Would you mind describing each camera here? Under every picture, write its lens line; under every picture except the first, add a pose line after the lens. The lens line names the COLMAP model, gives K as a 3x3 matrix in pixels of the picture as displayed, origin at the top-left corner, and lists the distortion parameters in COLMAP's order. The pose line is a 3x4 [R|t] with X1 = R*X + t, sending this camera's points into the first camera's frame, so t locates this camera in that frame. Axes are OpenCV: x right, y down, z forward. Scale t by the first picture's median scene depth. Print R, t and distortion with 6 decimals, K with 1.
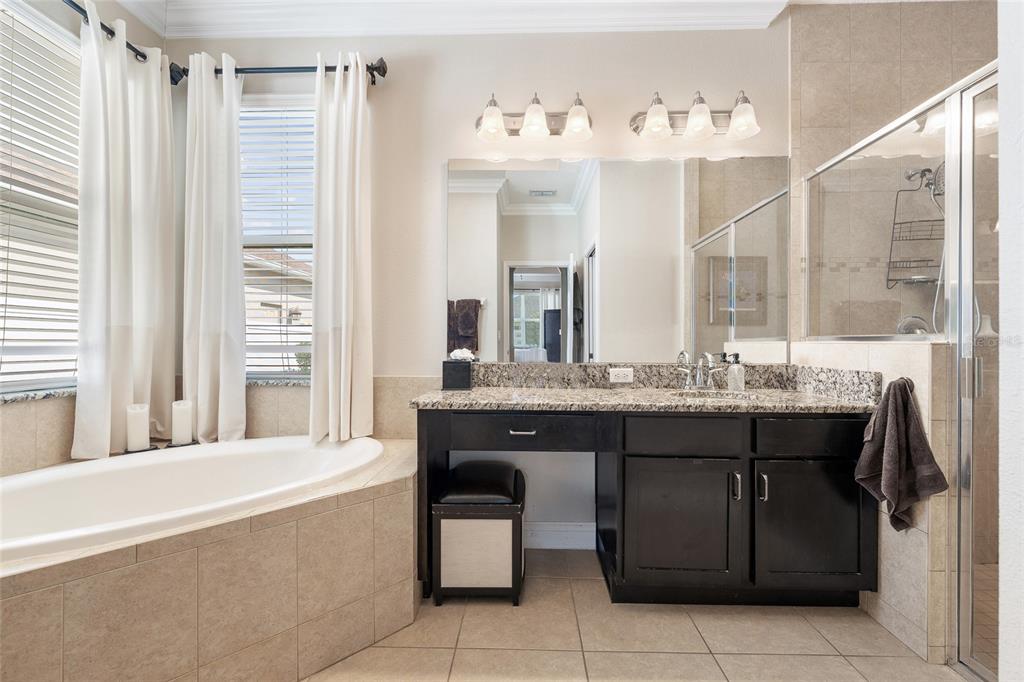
lens RADIAL K [[415.4, 0, 512.7], [0, 415.4, 341.2], [0, 0, 1]] dist [0.003477, -0.000993]
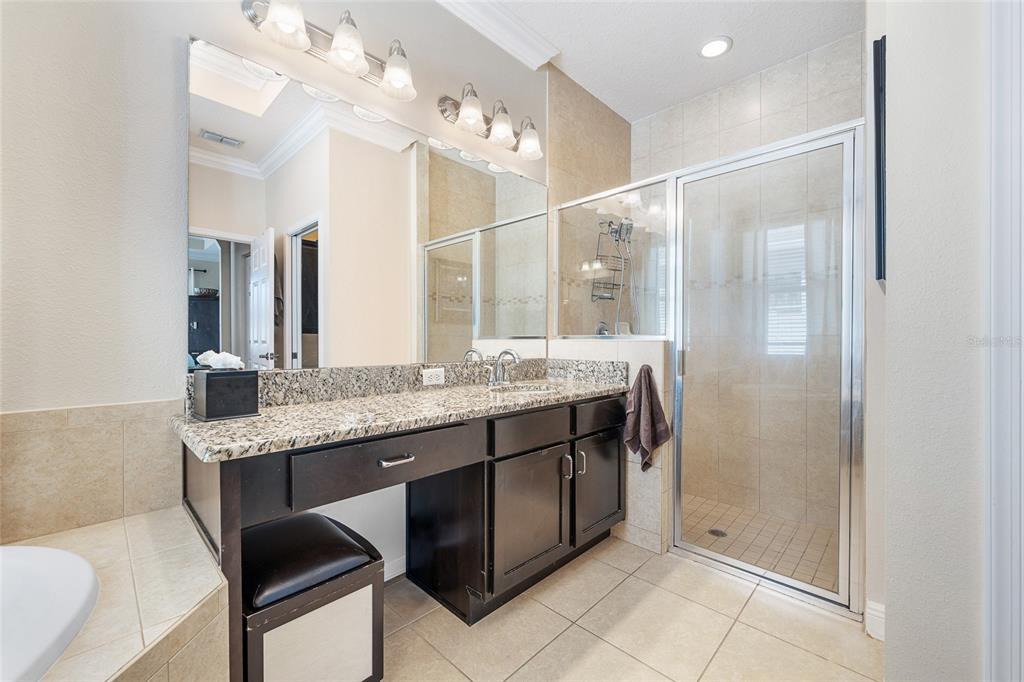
lens RADIAL K [[415.4, 0, 513.7], [0, 415.4, 341.7], [0, 0, 1]] dist [0.003477, -0.000993]
pose [[0.668624, -0.004378, 0.743588, -0.361666], [-0.002047, 0.999968, 0.007728, -0.002241], [-0.743598, -0.006690, 0.668594, 0.313890]]
